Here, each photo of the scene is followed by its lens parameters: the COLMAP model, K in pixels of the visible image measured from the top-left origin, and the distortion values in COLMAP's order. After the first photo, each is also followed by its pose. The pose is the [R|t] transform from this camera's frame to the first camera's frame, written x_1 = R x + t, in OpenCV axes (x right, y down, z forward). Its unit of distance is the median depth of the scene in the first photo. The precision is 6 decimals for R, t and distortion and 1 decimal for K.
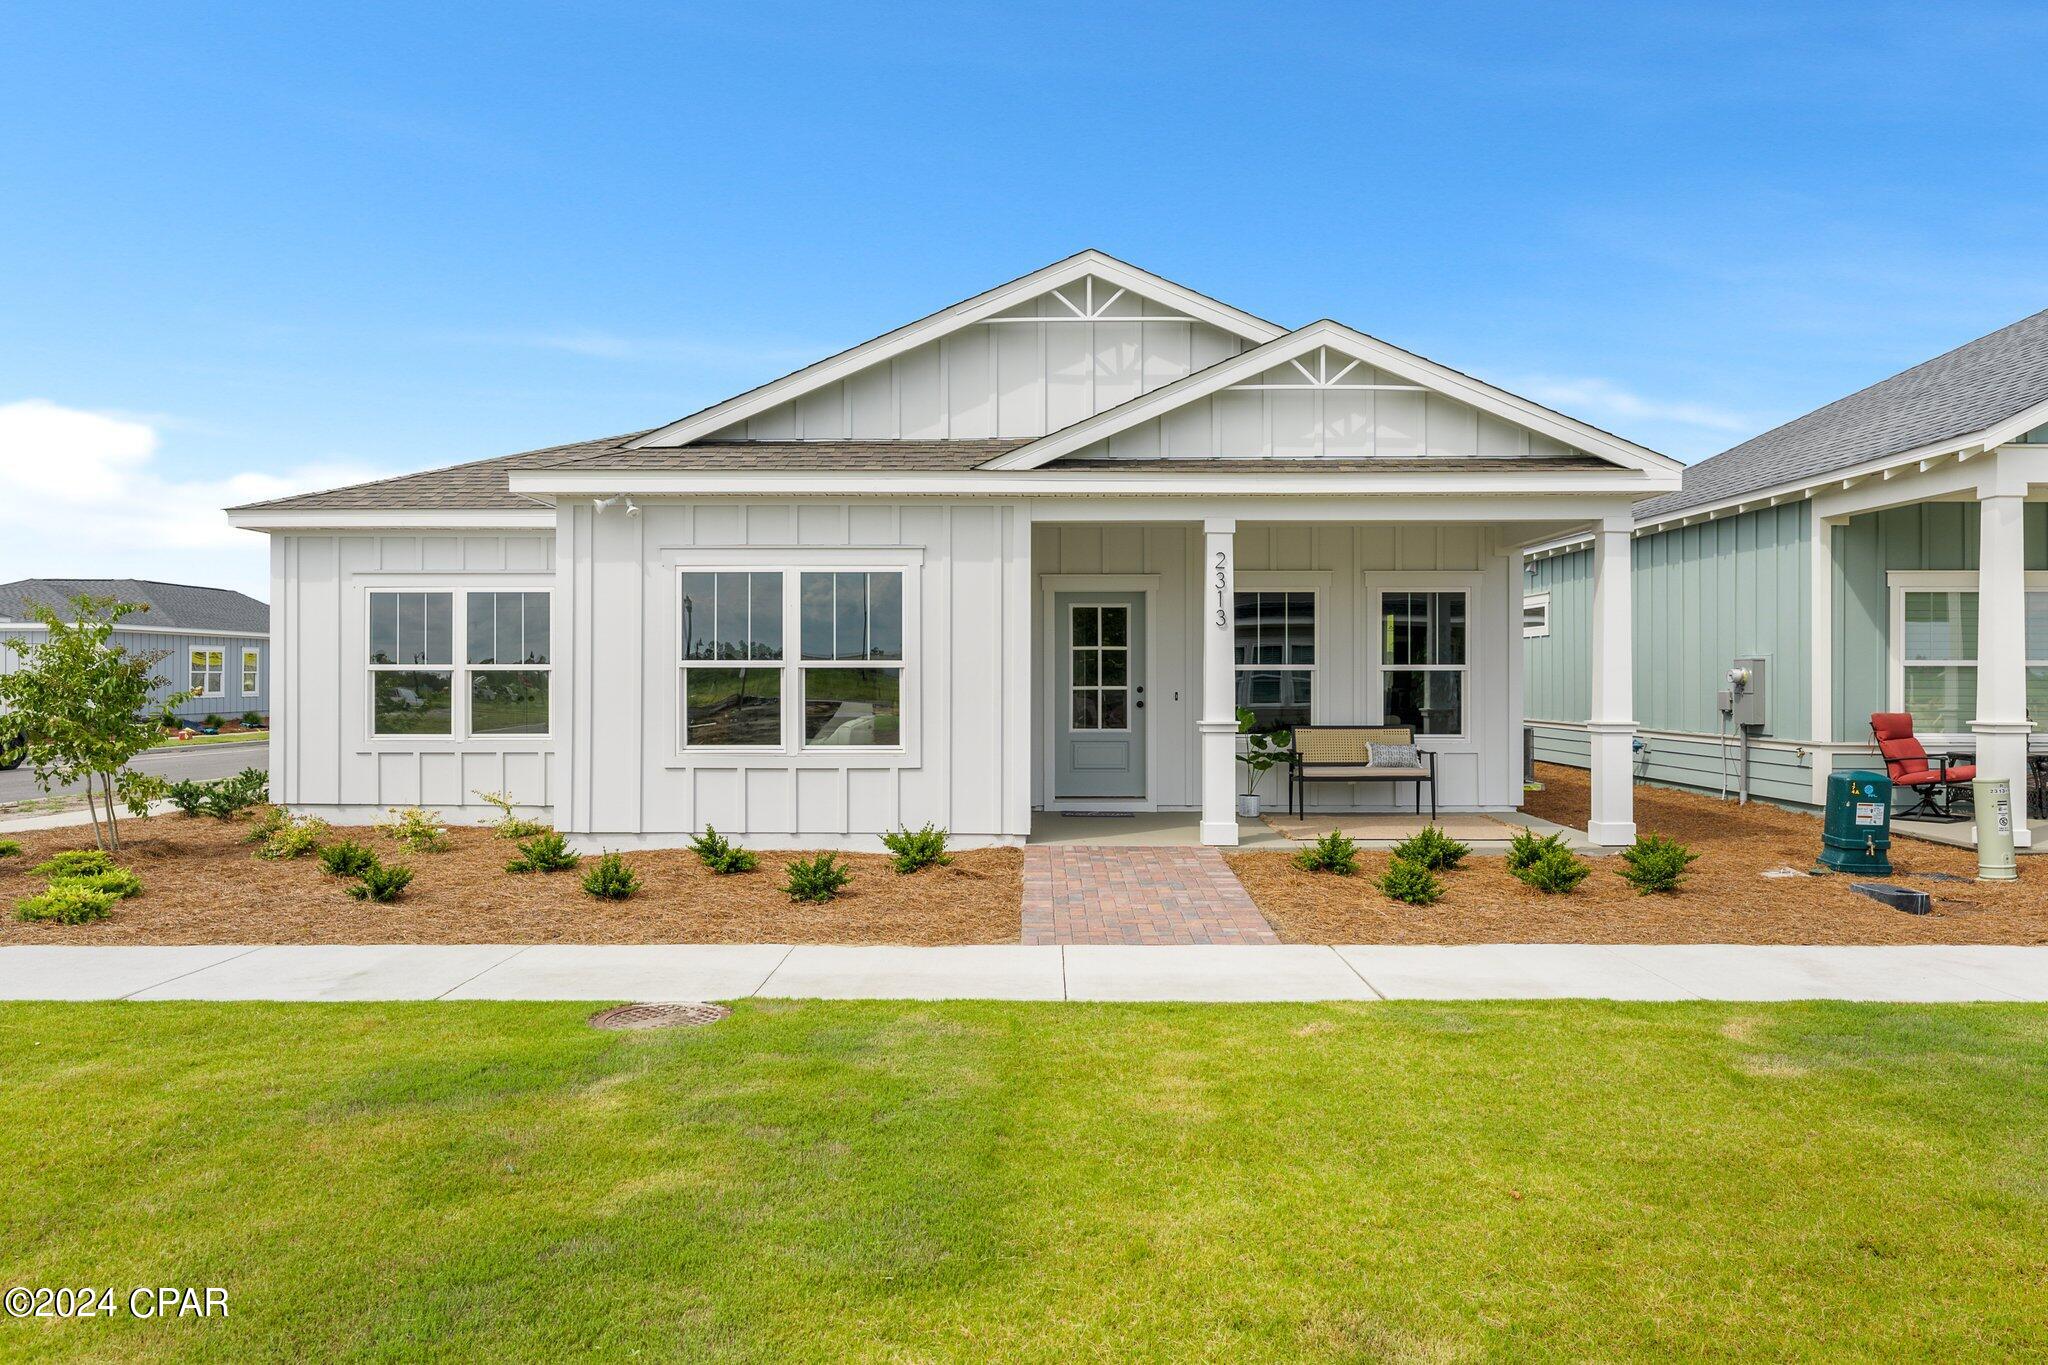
lens RADIAL K [[1386.5, 0, 1022.6], [0, 1386.5, 682.2], [0, 0, 1]] dist [-0.013154, -0.001644]
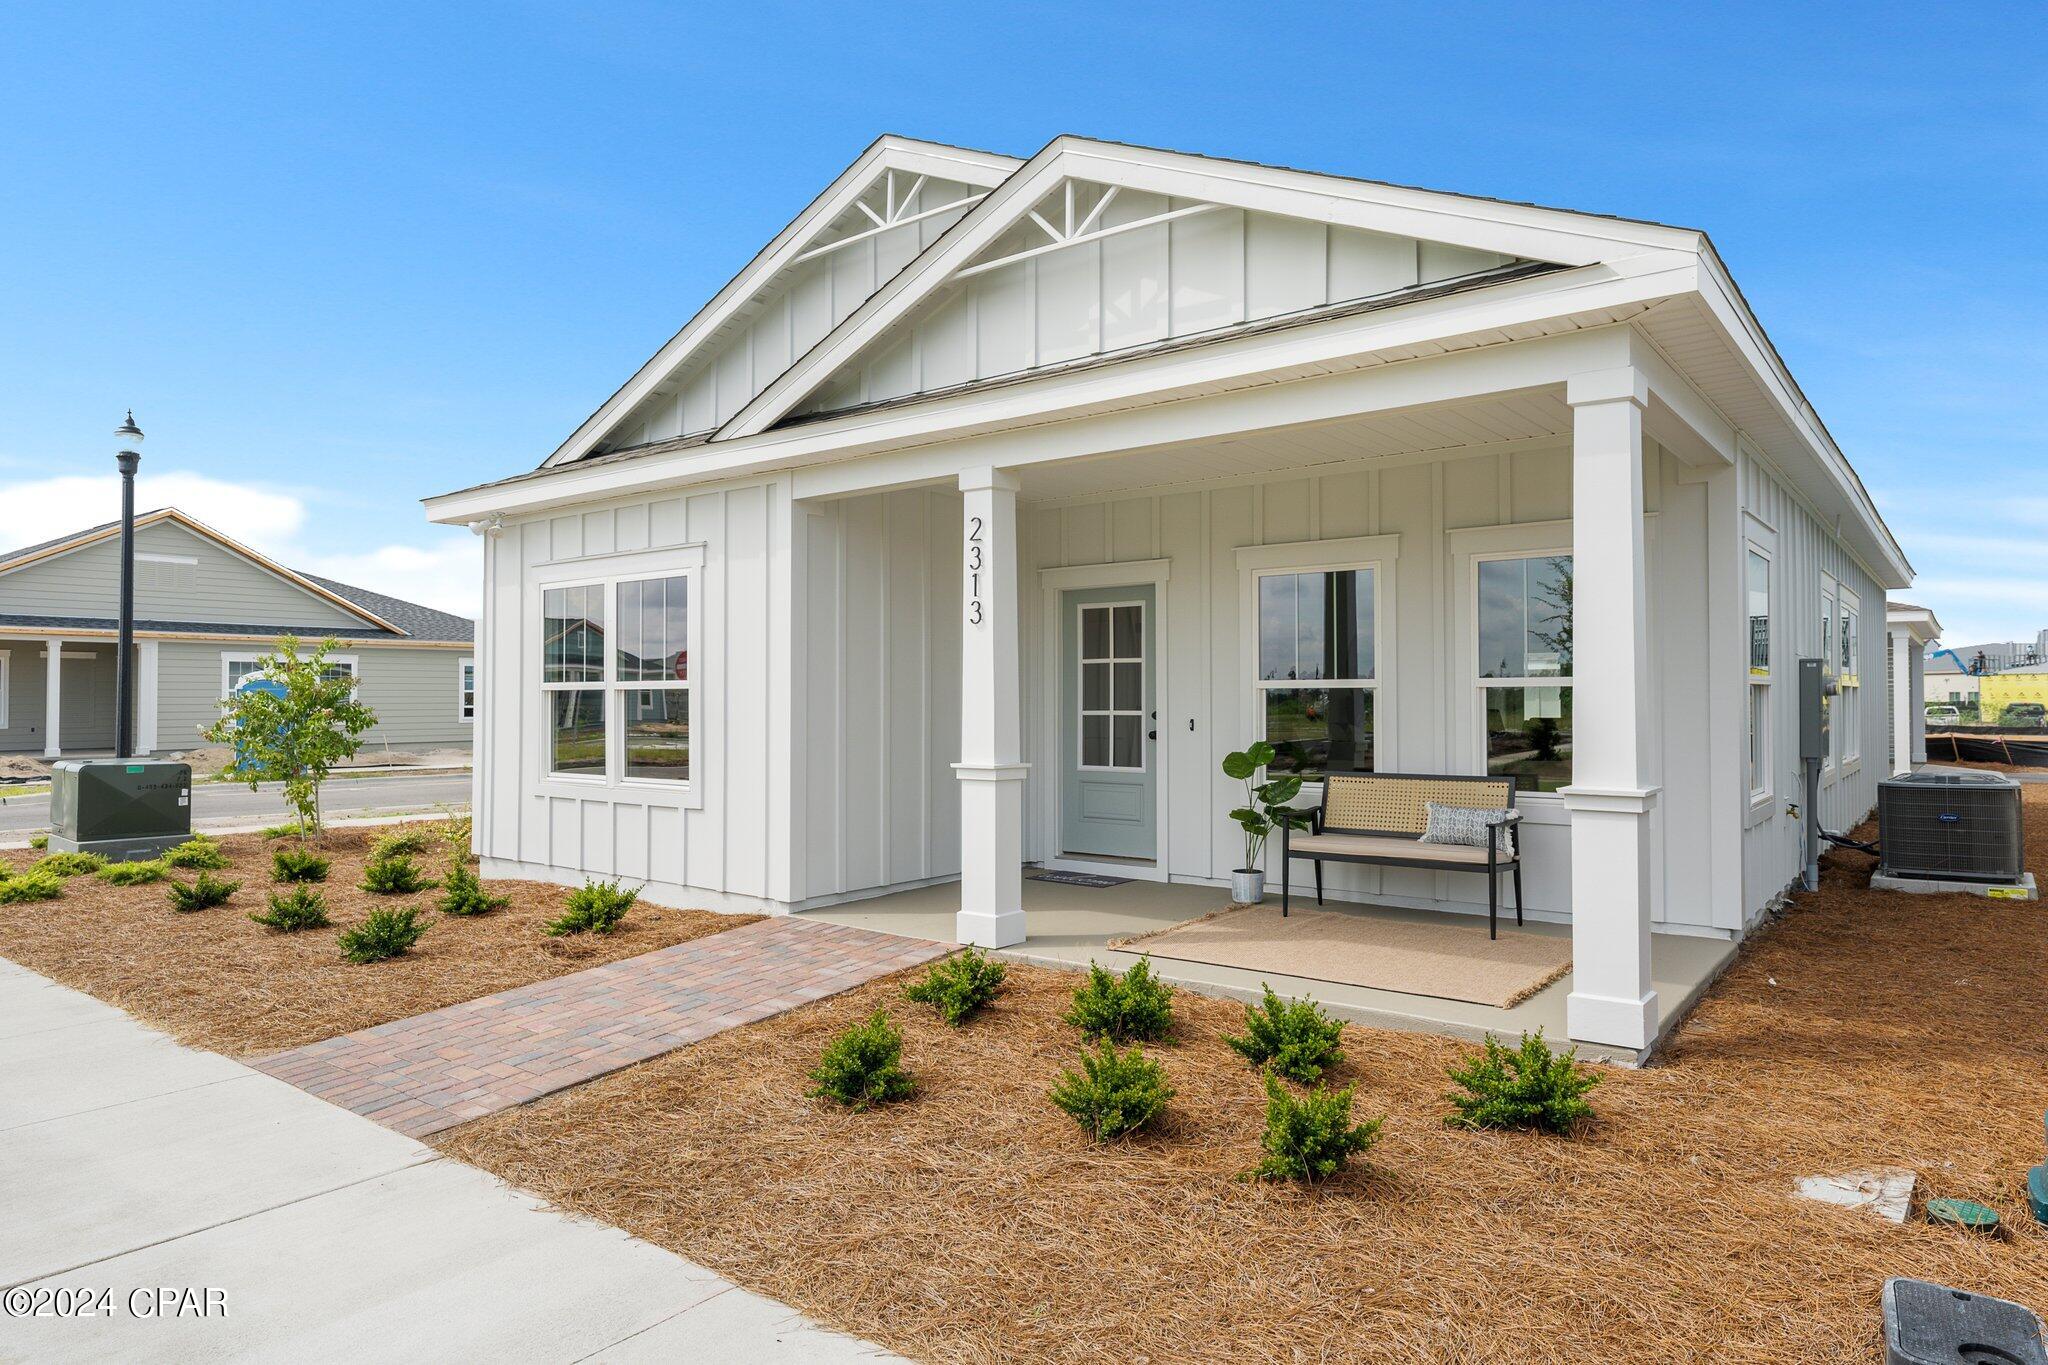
lens RADIAL K [[1237.1, 0, 1024.0], [0, 1237.1, 679.4], [0, 0, 1]] dist [-0.044003, -0.000990]
pose [[0.798331, -0.010267, -0.602132, 0.442460], [0.000522, 0.999866, -0.016357, -0.003360], [0.602219, 0.012744, 0.798229, 0.444559]]
